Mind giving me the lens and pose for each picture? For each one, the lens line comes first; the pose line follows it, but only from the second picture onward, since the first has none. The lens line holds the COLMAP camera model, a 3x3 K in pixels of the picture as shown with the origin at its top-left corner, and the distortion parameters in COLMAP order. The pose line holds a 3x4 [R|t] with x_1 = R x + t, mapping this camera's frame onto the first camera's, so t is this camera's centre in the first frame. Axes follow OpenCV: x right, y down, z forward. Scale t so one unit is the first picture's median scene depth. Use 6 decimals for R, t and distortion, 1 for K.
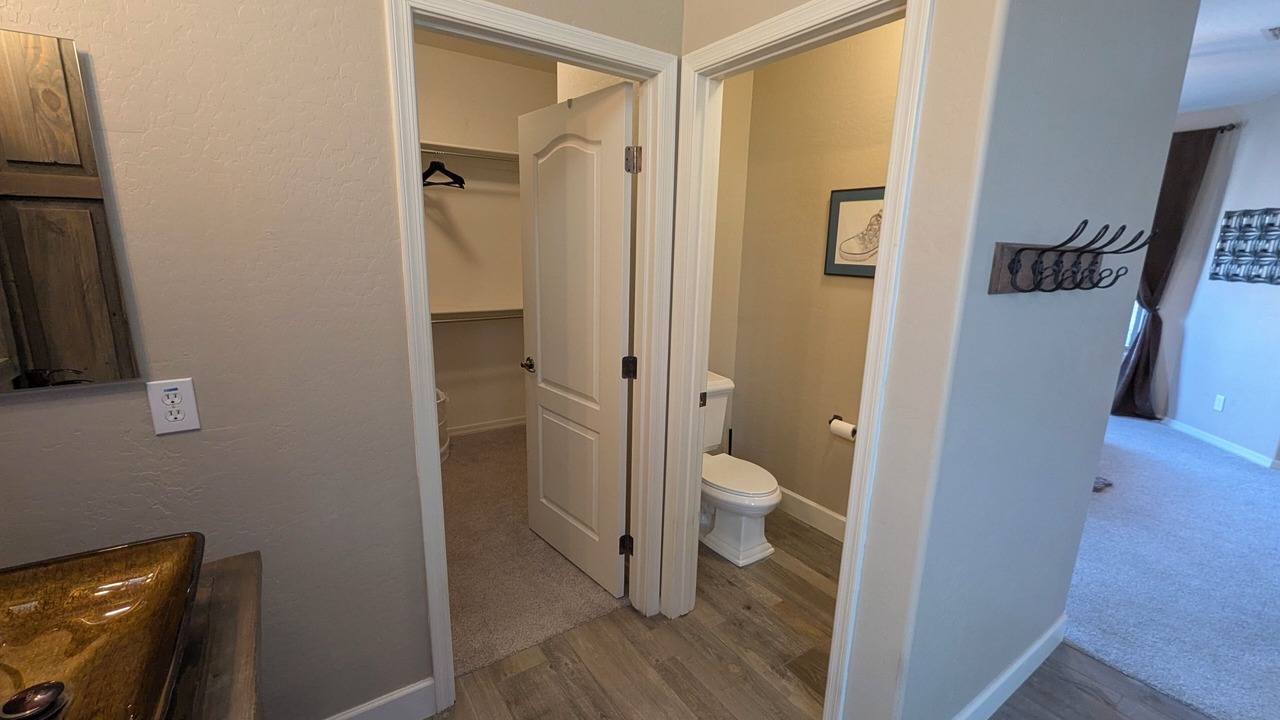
lens RADIAL K [[532.9, 0, 643.6], [0, 532.9, 364.1], [0, 0, 1]] dist [0.000023, 0.000091]
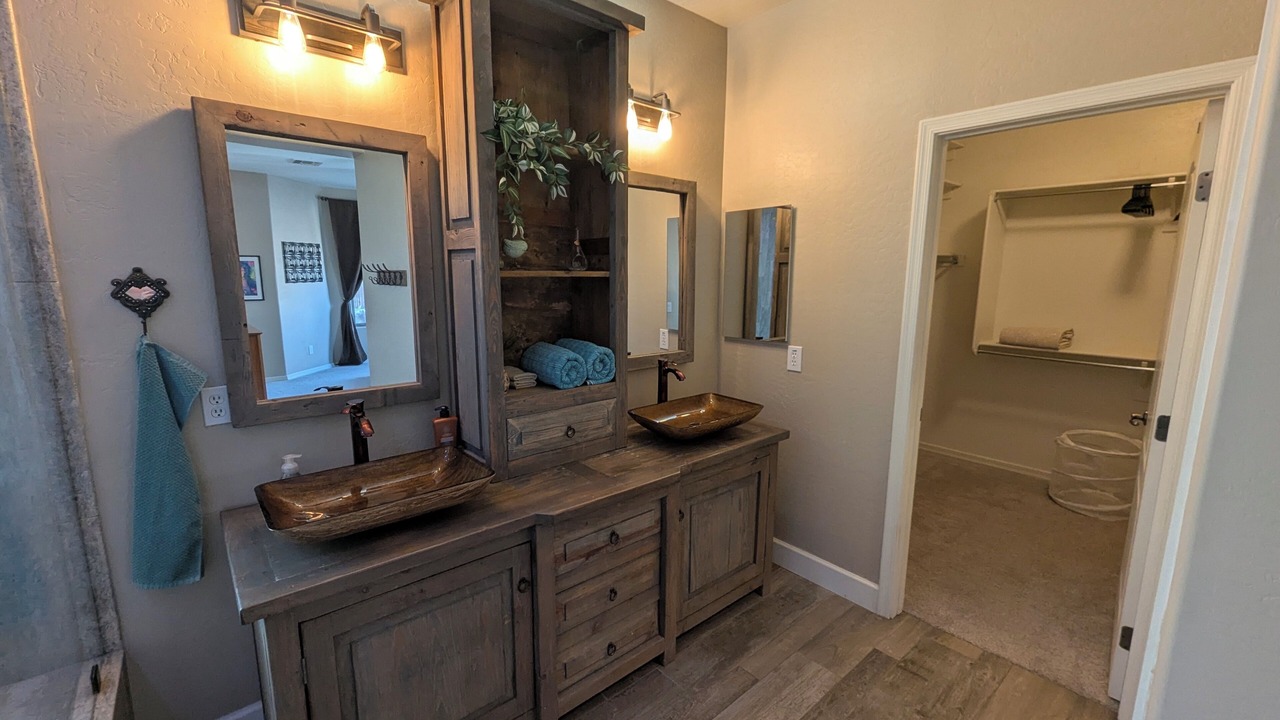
lens RADIAL K [[532.9, 0, 643.6], [0, 532.9, 364.1], [0, 0, 1]] dist [0.000023, 0.000091]
pose [[0.111033, 0.142071, -0.983609, 0.809324], [-0.218216, 0.969061, 0.115337, -0.011071], [0.969564, 0.201833, 0.138599, 0.074061]]
